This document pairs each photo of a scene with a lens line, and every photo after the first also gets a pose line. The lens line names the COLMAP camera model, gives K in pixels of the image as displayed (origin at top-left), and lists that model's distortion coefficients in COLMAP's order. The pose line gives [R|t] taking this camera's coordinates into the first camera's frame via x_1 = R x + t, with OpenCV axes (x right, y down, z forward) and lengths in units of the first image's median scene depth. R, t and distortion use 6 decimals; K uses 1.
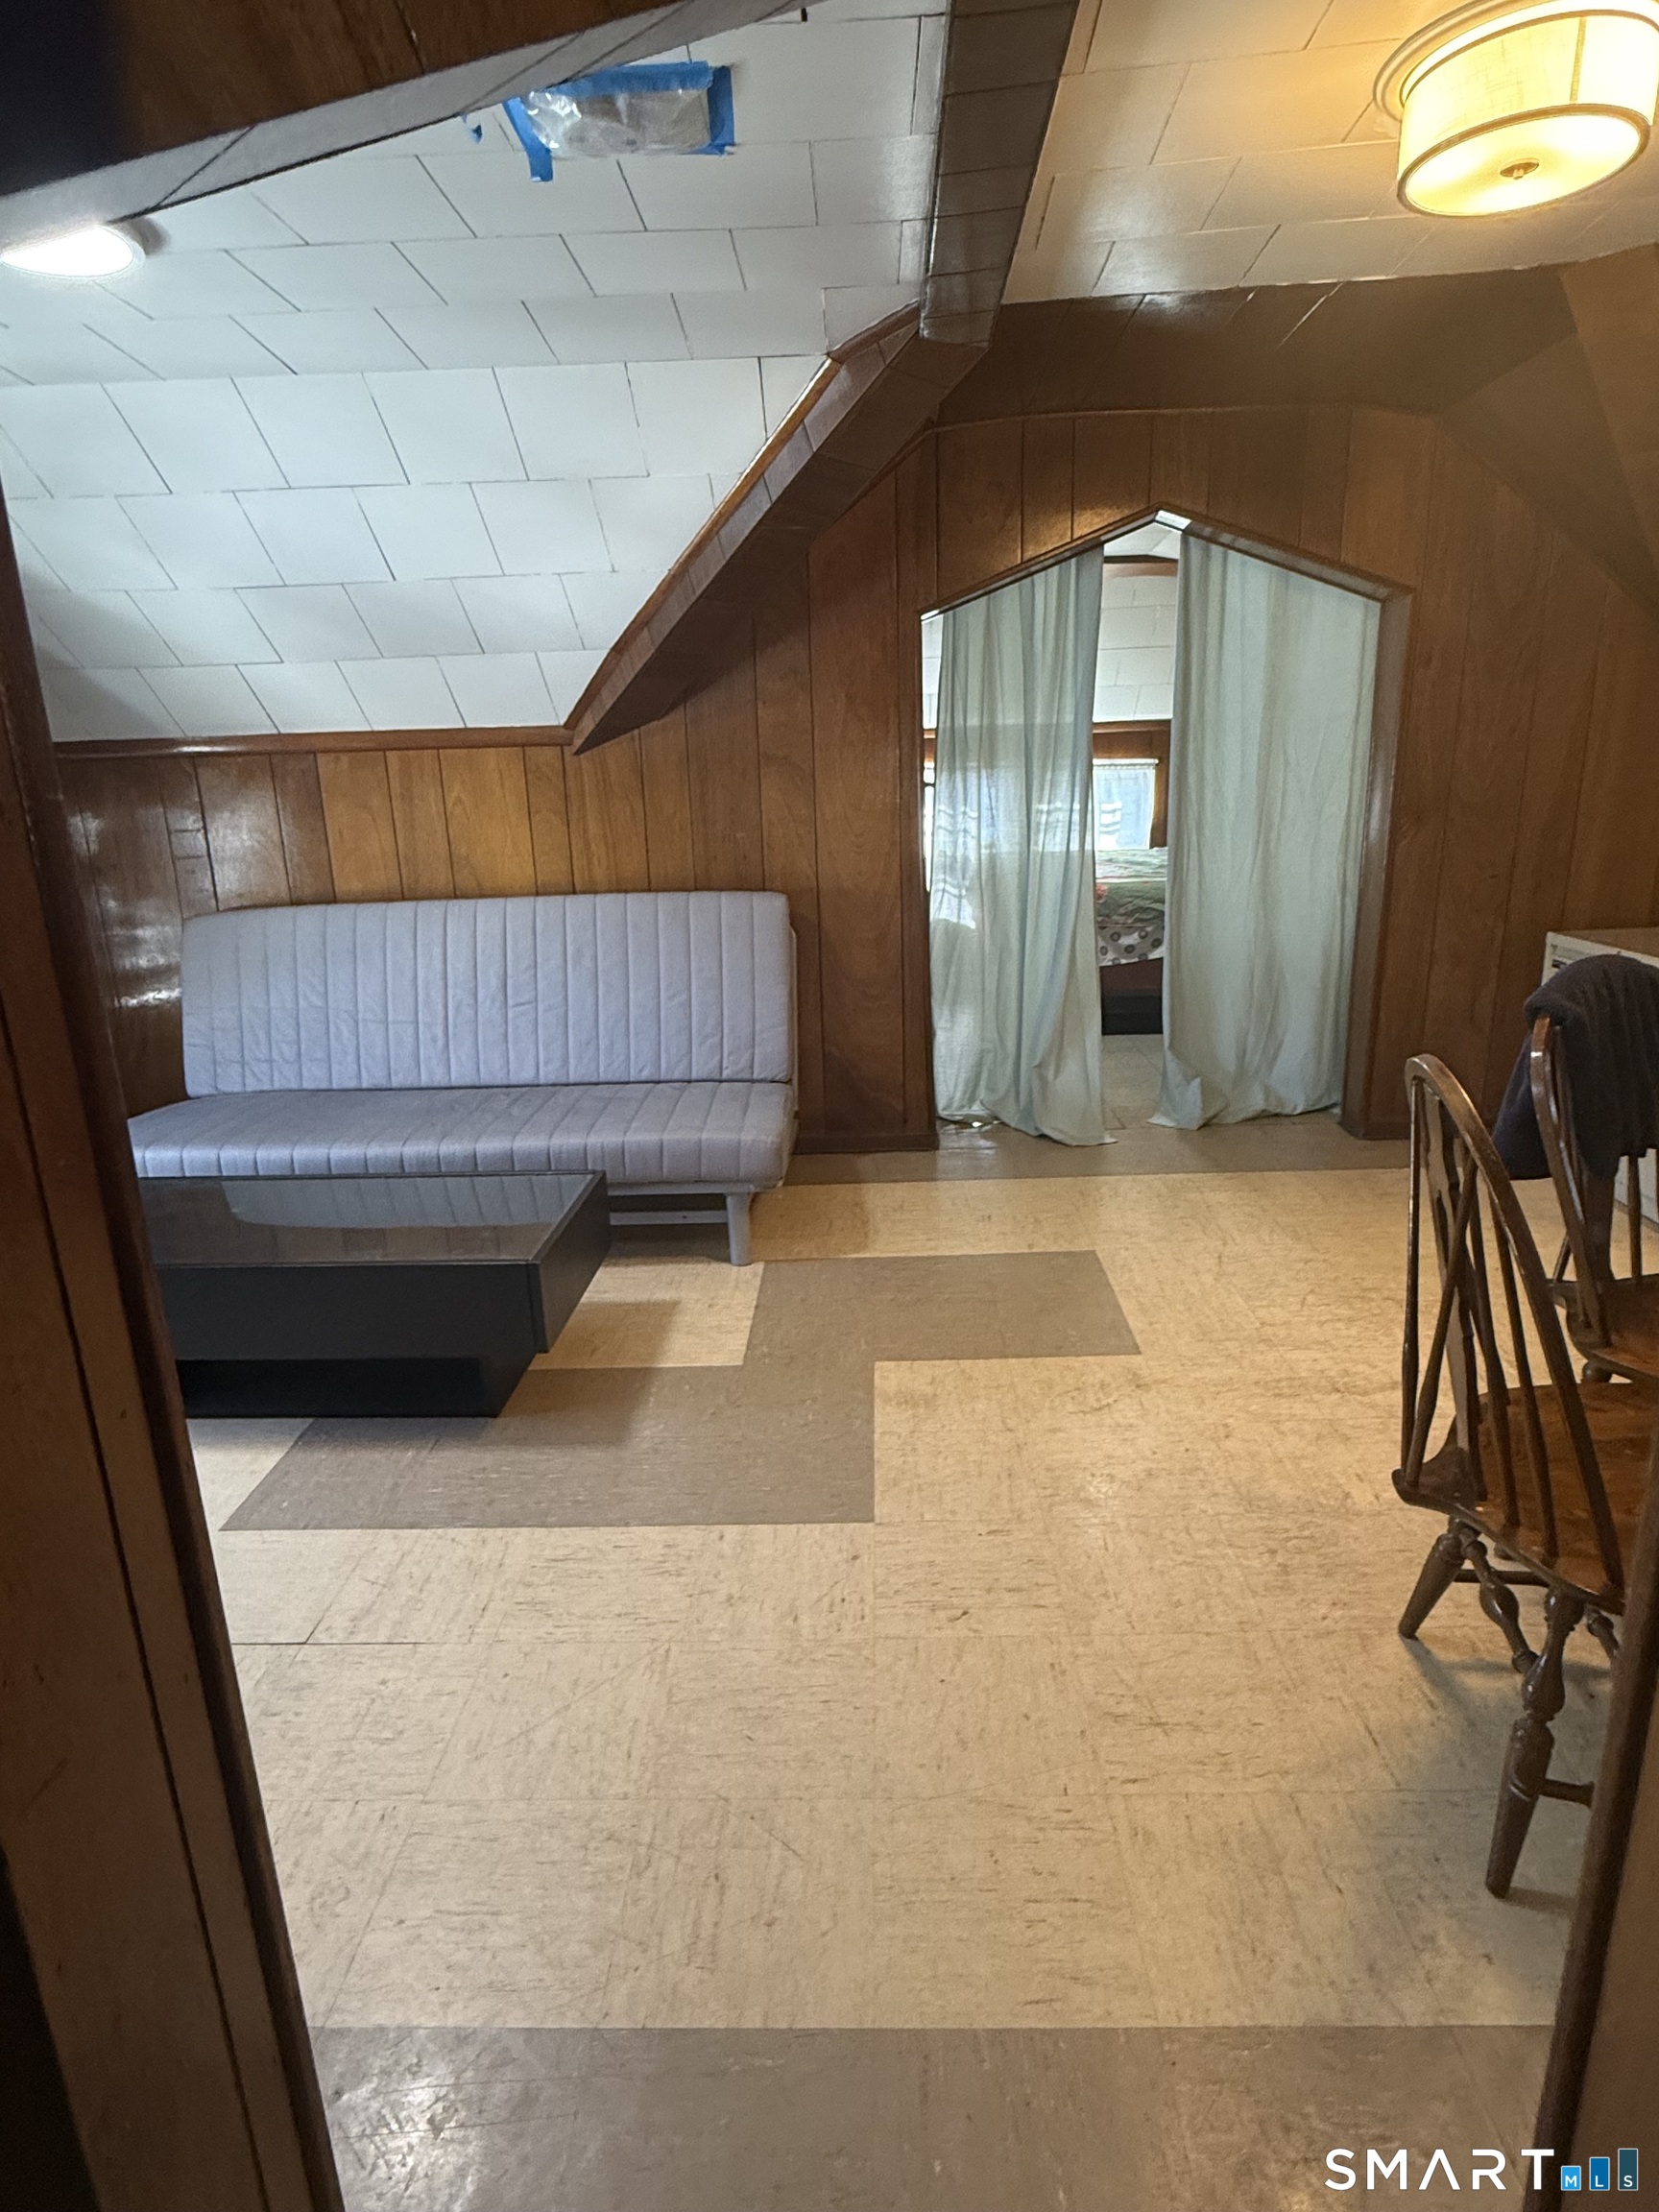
lens RADIAL K [[1213.4, 0, 829.5], [0, 1213.4, 1124.4], [0, 0, 1]] dist [0.004018, -0.000117]
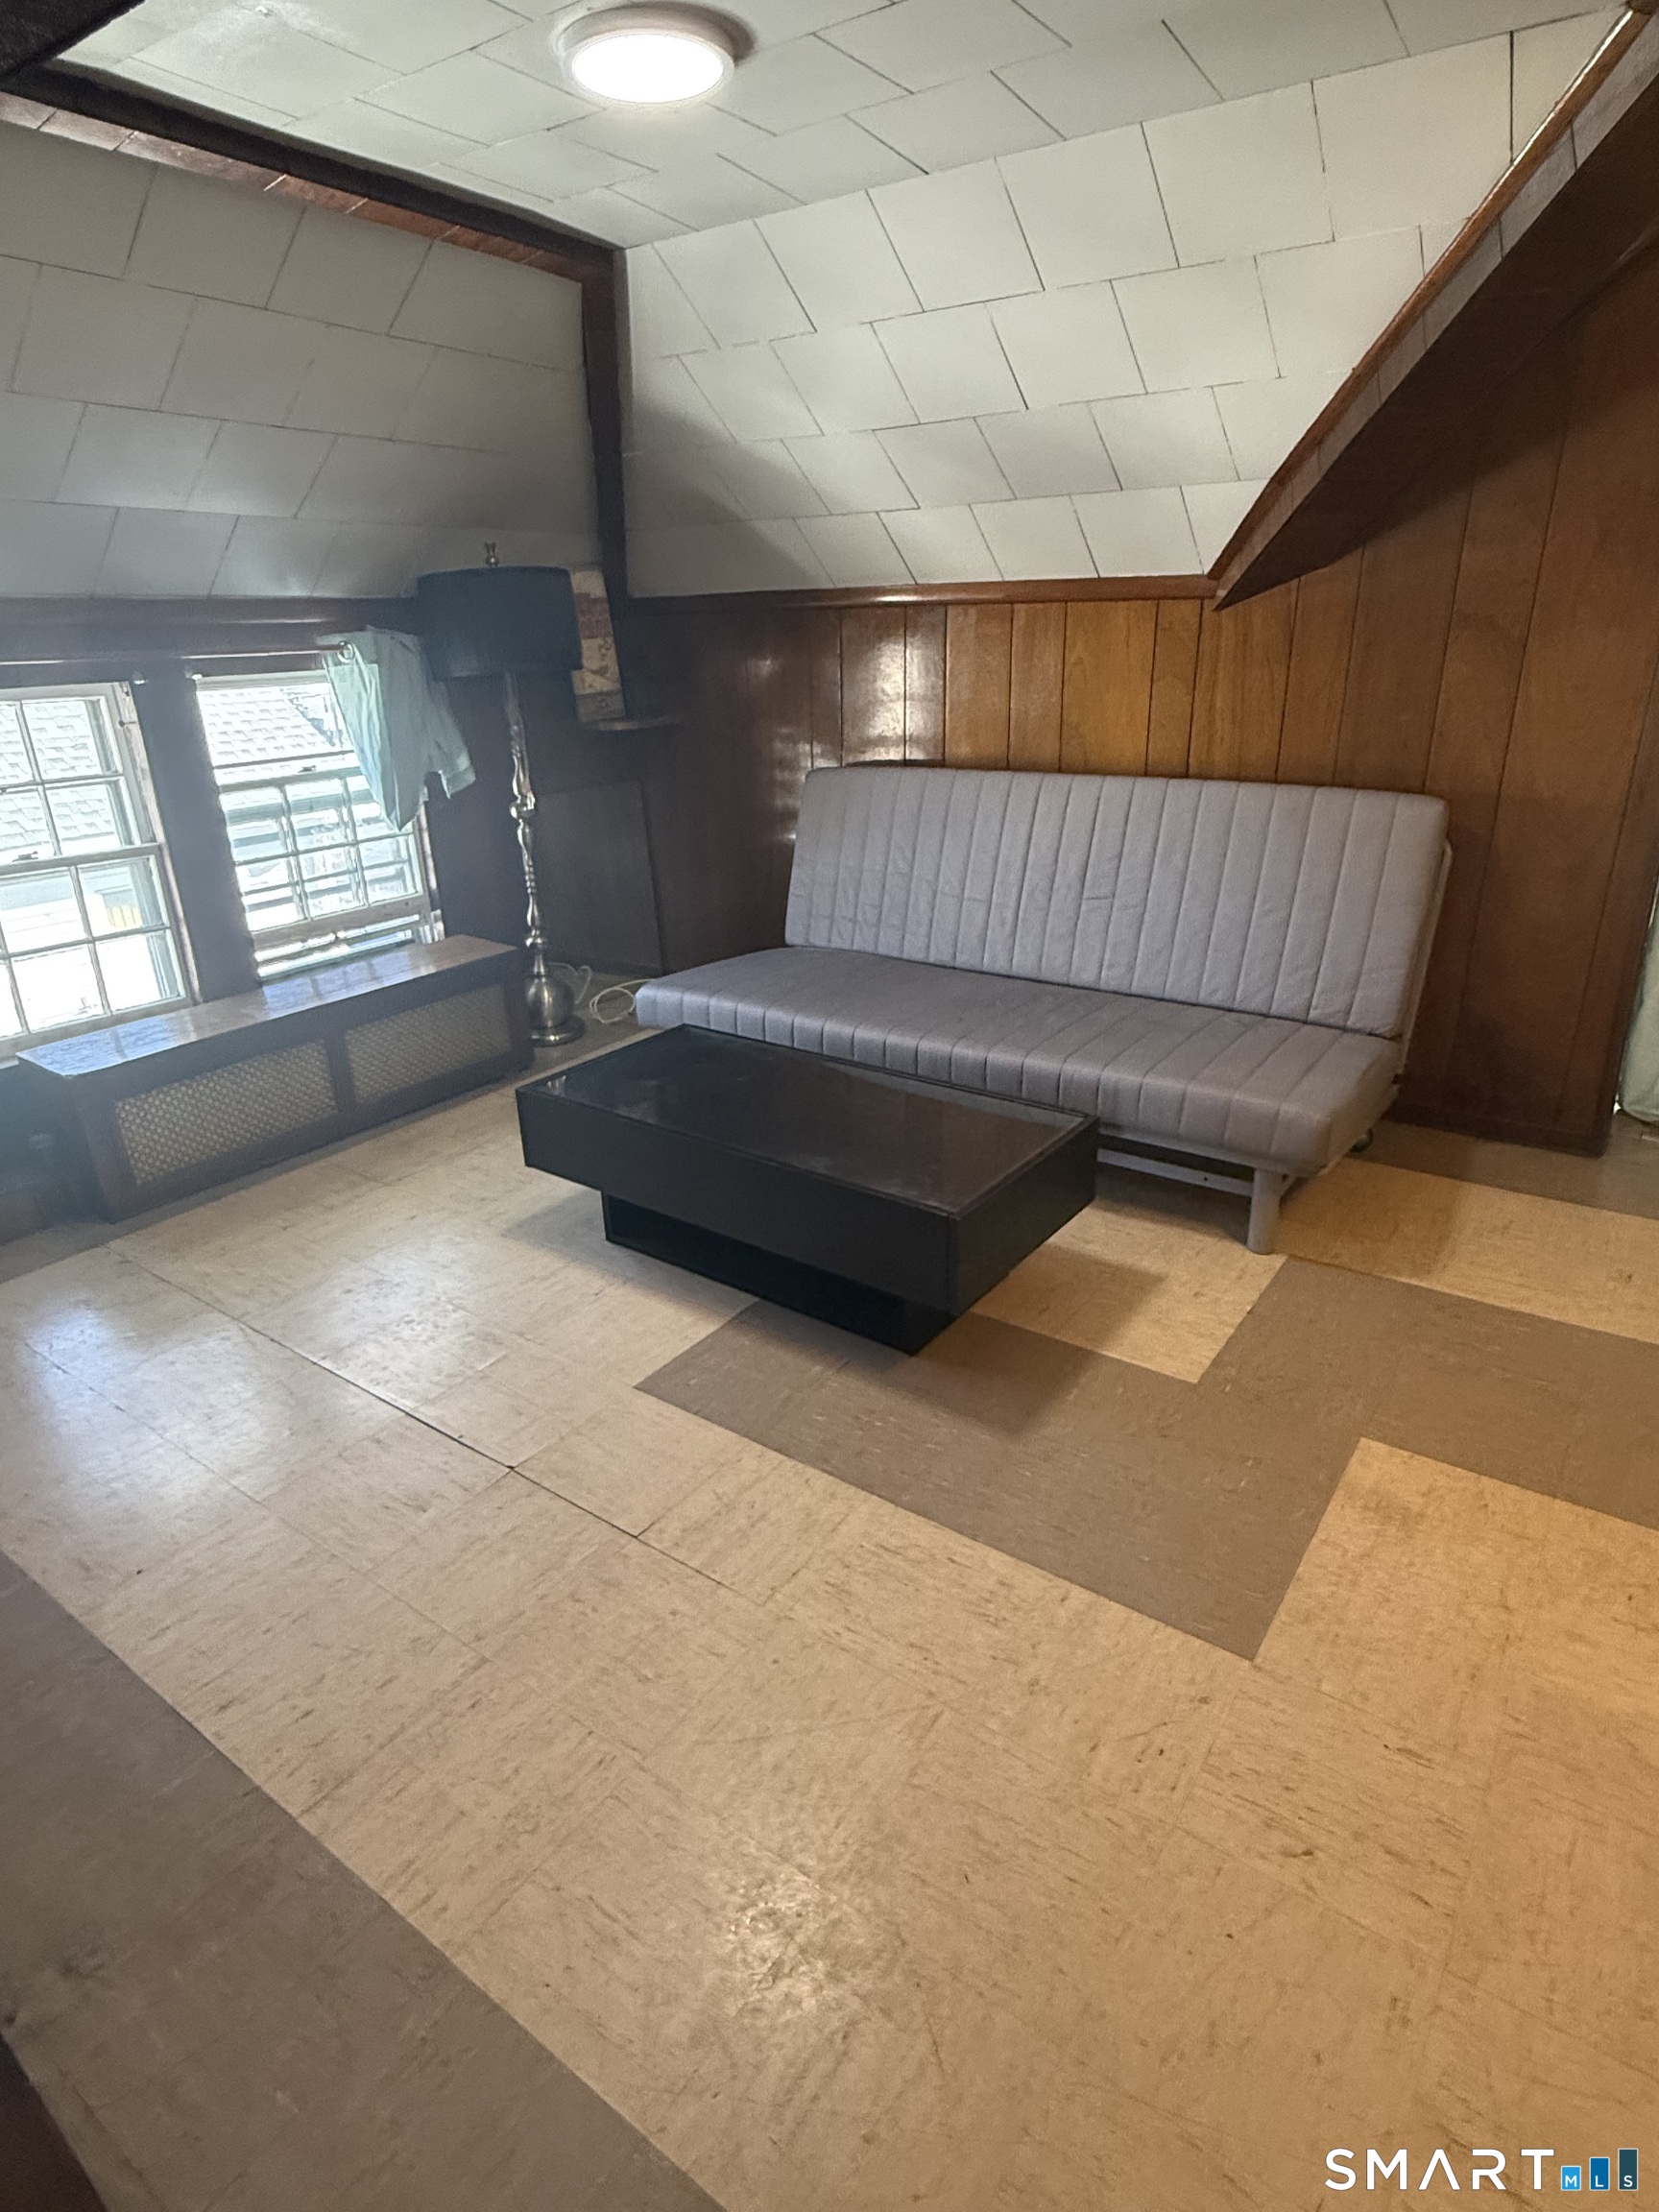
lens RADIAL K [[1213.4, 0, 830.0], [0, 1213.4, 1116.7], [0, 0, 1]] dist [0.004018, -0.000117]
pose [[0.834492, 0.221892, -0.504368, 0.073000], [-0.159523, 0.973424, 0.164314, -0.057949], [0.527424, -0.056661, 0.847711, 0.121578]]
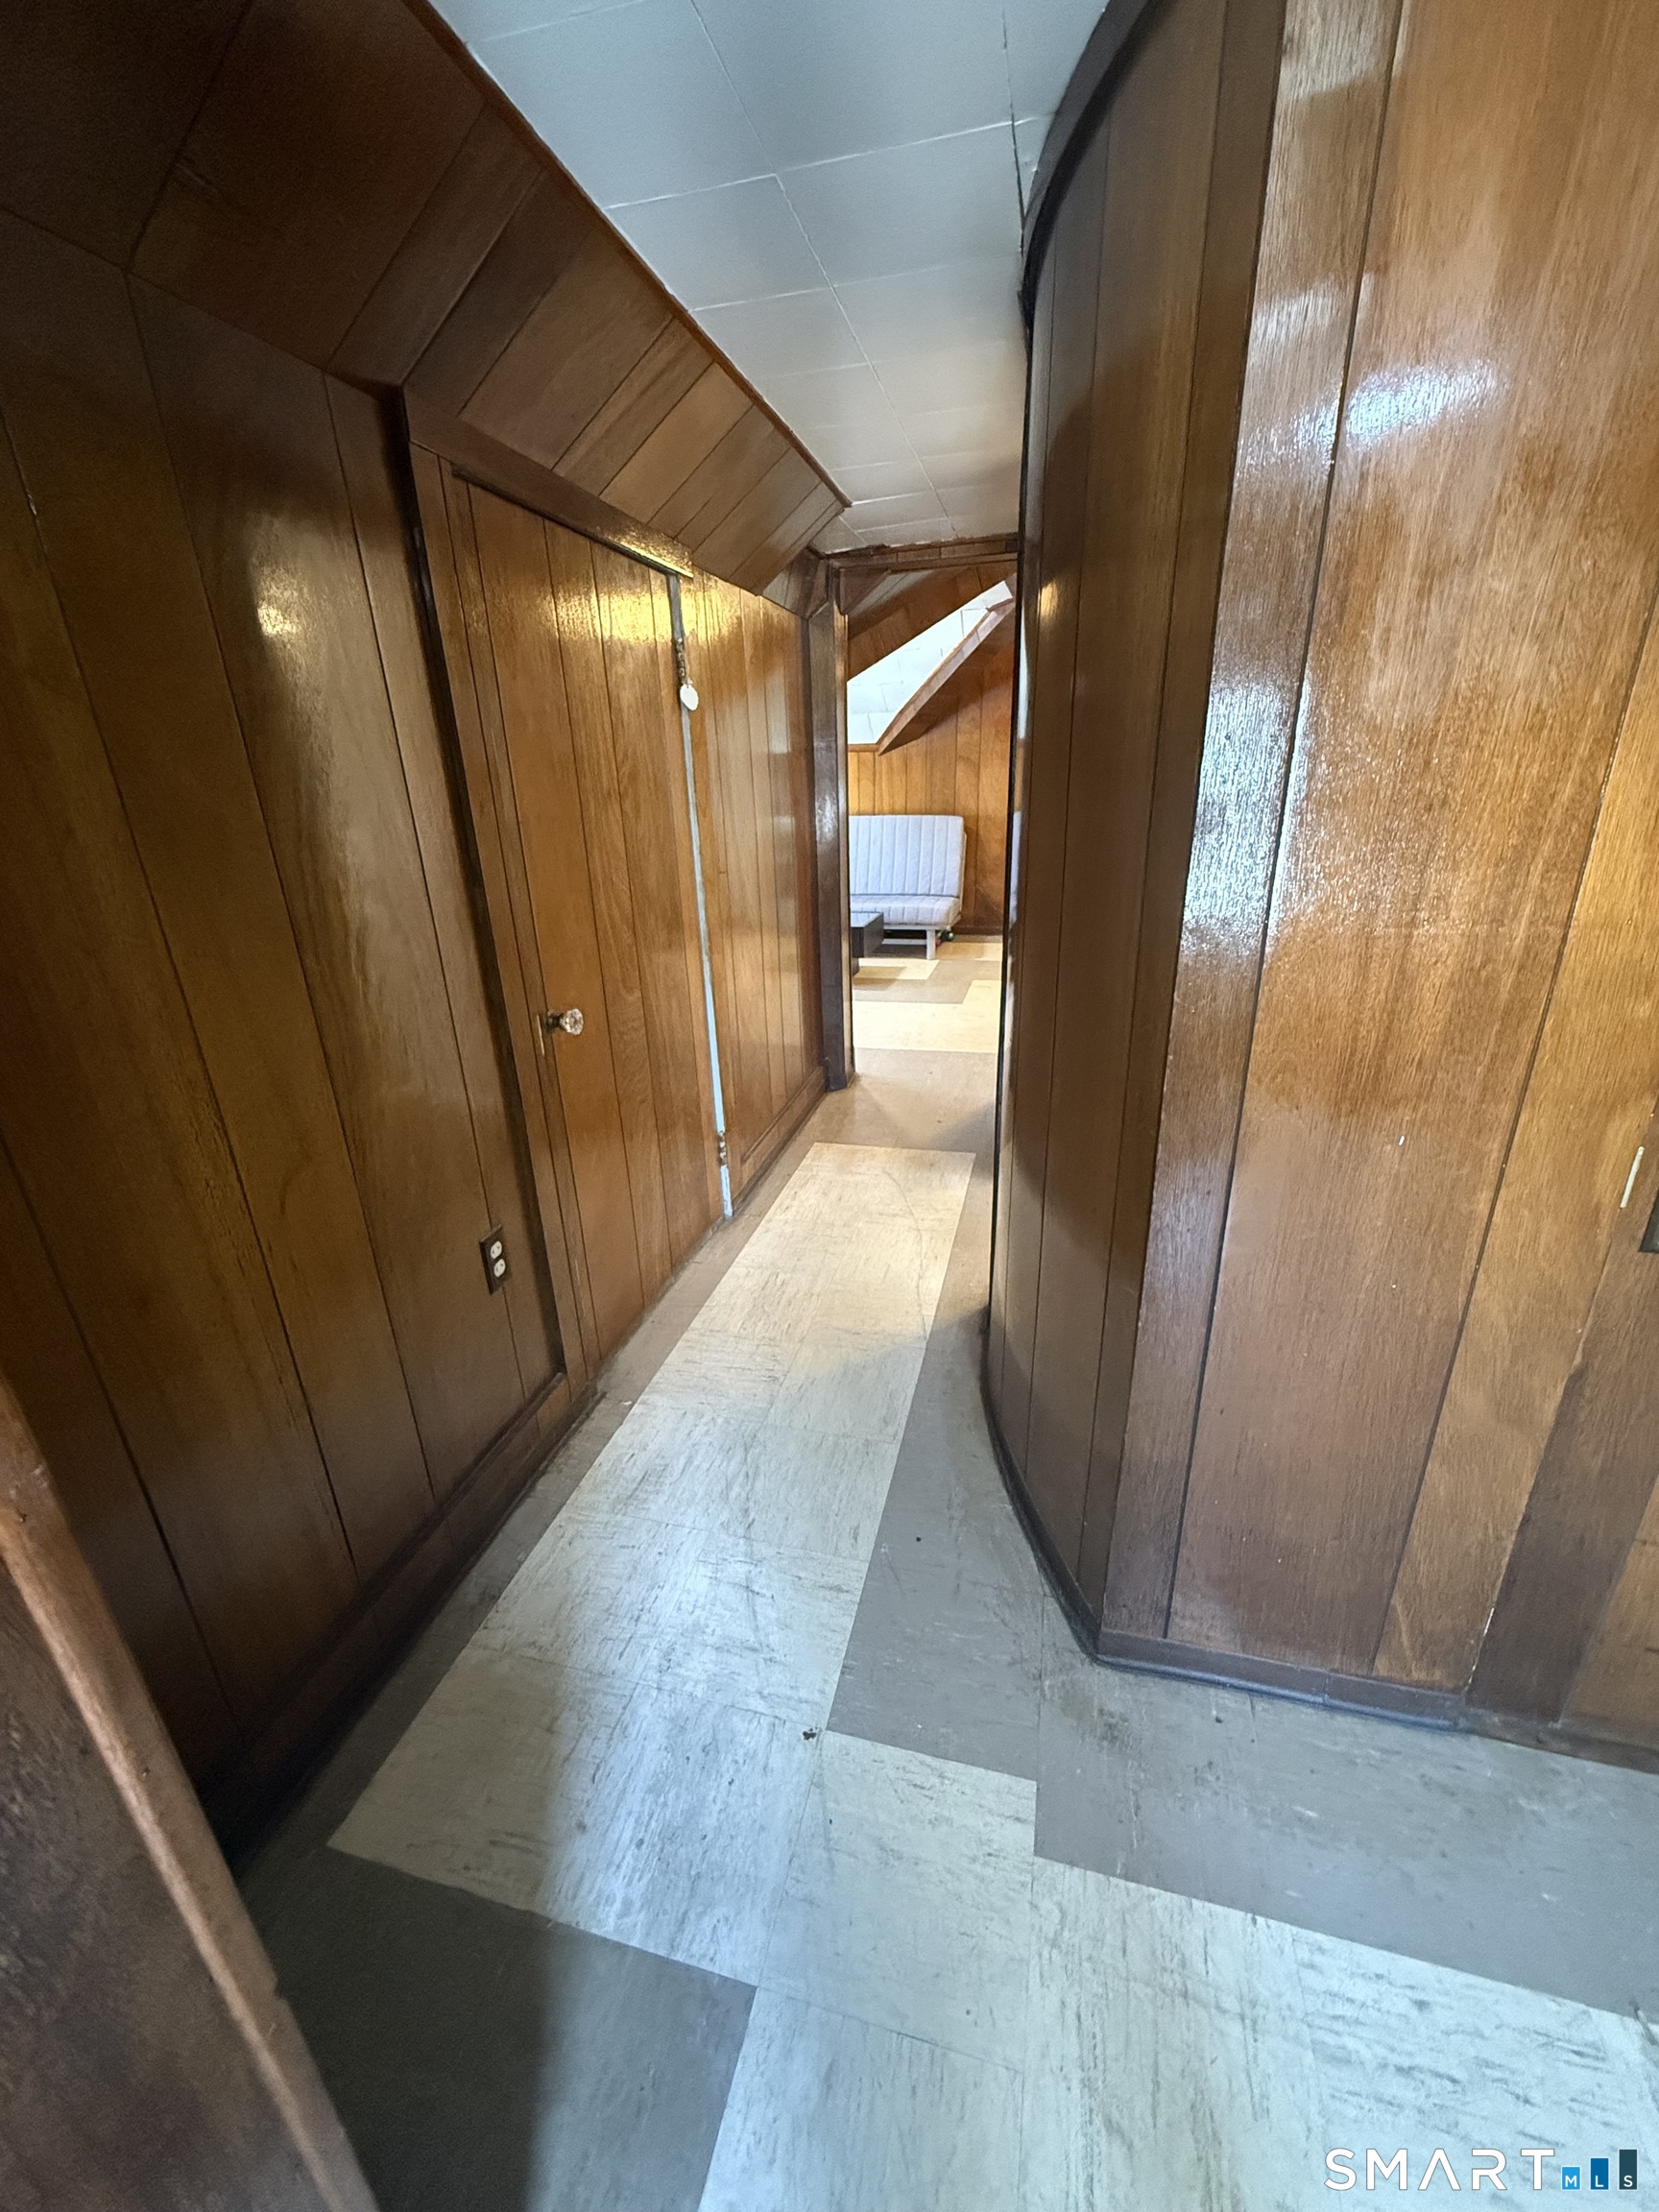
lens RADIAL K [[878.5, 0, 835.4], [0, 878.5, 1099.8], [0, 0, 1]] dist [-0.002677, 0.000562]
pose [[0.977091, 0.084195, -0.195458, 0.104579], [-0.066450, 0.993195, 0.095642, 0.216717], [0.202180, -0.080463, 0.976037, -0.784298]]
